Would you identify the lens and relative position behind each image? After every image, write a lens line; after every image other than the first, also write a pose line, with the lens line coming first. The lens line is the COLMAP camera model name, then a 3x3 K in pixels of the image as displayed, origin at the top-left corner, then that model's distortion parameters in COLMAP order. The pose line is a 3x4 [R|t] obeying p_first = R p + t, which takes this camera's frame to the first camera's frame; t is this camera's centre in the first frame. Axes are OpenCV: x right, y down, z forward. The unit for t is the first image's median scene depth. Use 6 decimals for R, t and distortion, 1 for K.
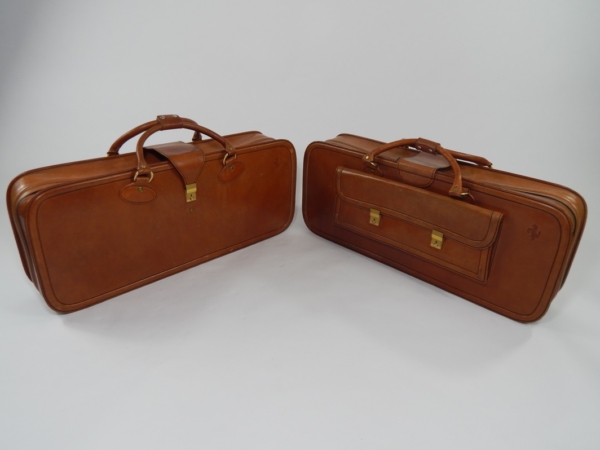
lens RADIAL K [[448.4, 0, 300.0], [0, 448.4, 225.0], [0, 0, 1]] dist [0.001107, -0.003033]
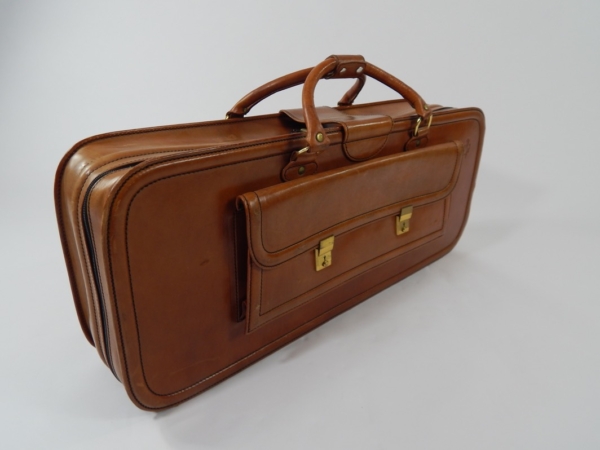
lens RADIAL K [[448.4, 0, 300.0], [0, 448.4, 225.0], [0, 0, 1]] dist [0.001107, -0.003033]
pose [[0.089726, -0.405015, 0.909897, -0.315882], [0.427590, 0.840768, 0.332079, -0.249245], [-0.899509, 0.359266, 0.248619, 0.986542]]
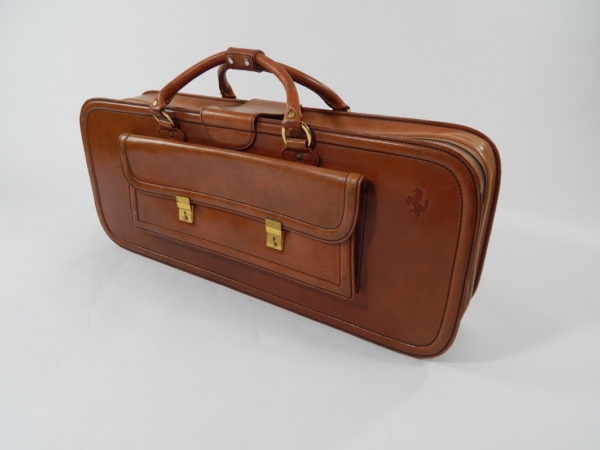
lens RADIAL K [[448.4, 0, 300.0], [0, 448.4, 225.0], [0, 0, 1]] dist [0.001107, -0.003033]
pose [[0.986091, -0.089410, 0.140108, 0.259193], [0.094217, 0.995156, -0.028051, 0.040204], [-0.136922, 0.040861, 0.989739, 0.408598]]
